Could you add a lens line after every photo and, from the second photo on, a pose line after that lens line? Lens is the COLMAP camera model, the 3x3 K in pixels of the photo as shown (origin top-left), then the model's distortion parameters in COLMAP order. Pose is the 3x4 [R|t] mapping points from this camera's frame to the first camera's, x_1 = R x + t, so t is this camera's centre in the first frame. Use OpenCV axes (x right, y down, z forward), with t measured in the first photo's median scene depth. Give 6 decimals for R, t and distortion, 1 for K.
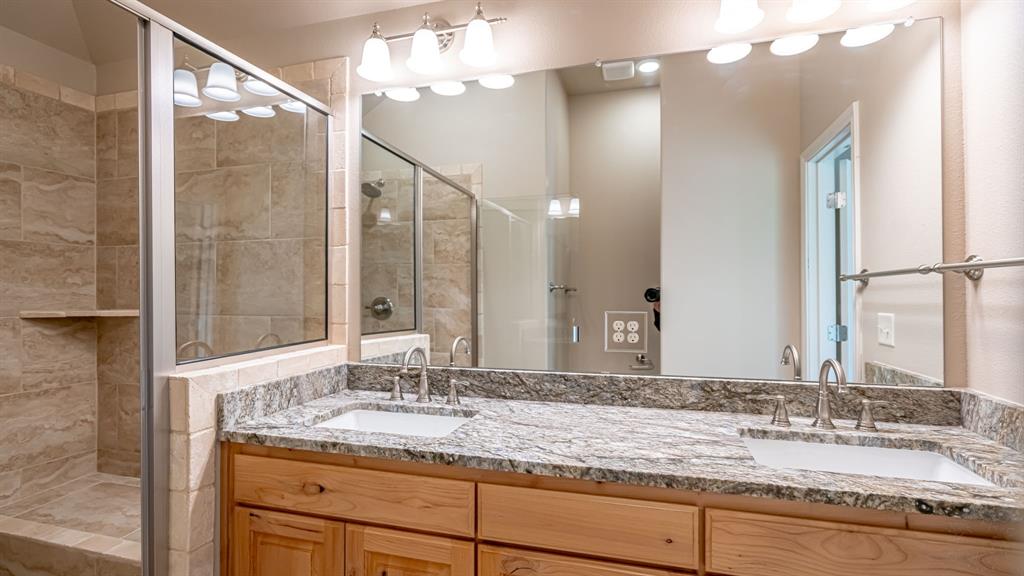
lens RADIAL K [[462.2, 0, 520.4], [0, 462.2, 290.0], [0, 0, 1]] dist [-0.003137, 0.000534]
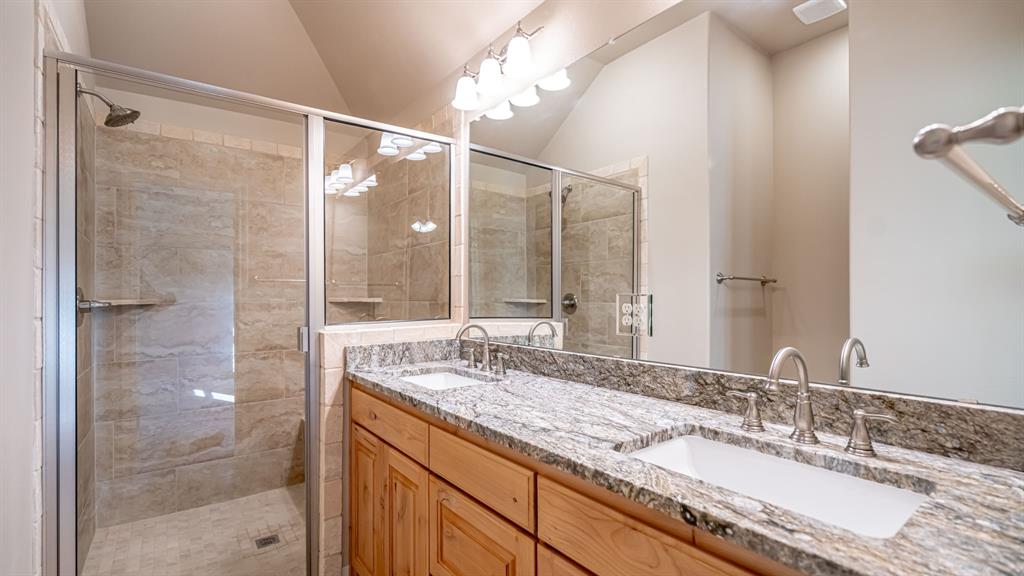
lens RADIAL K [[462.2, 0, 520.4], [0, 462.2, 290.0], [0, 0, 1]] dist [-0.003137, 0.000534]
pose [[0.804711, -0.008643, -0.593604, 0.751696], [0.004731, 0.999956, -0.008147, 0.056886], [0.593648, 0.003748, 0.804716, 0.121972]]
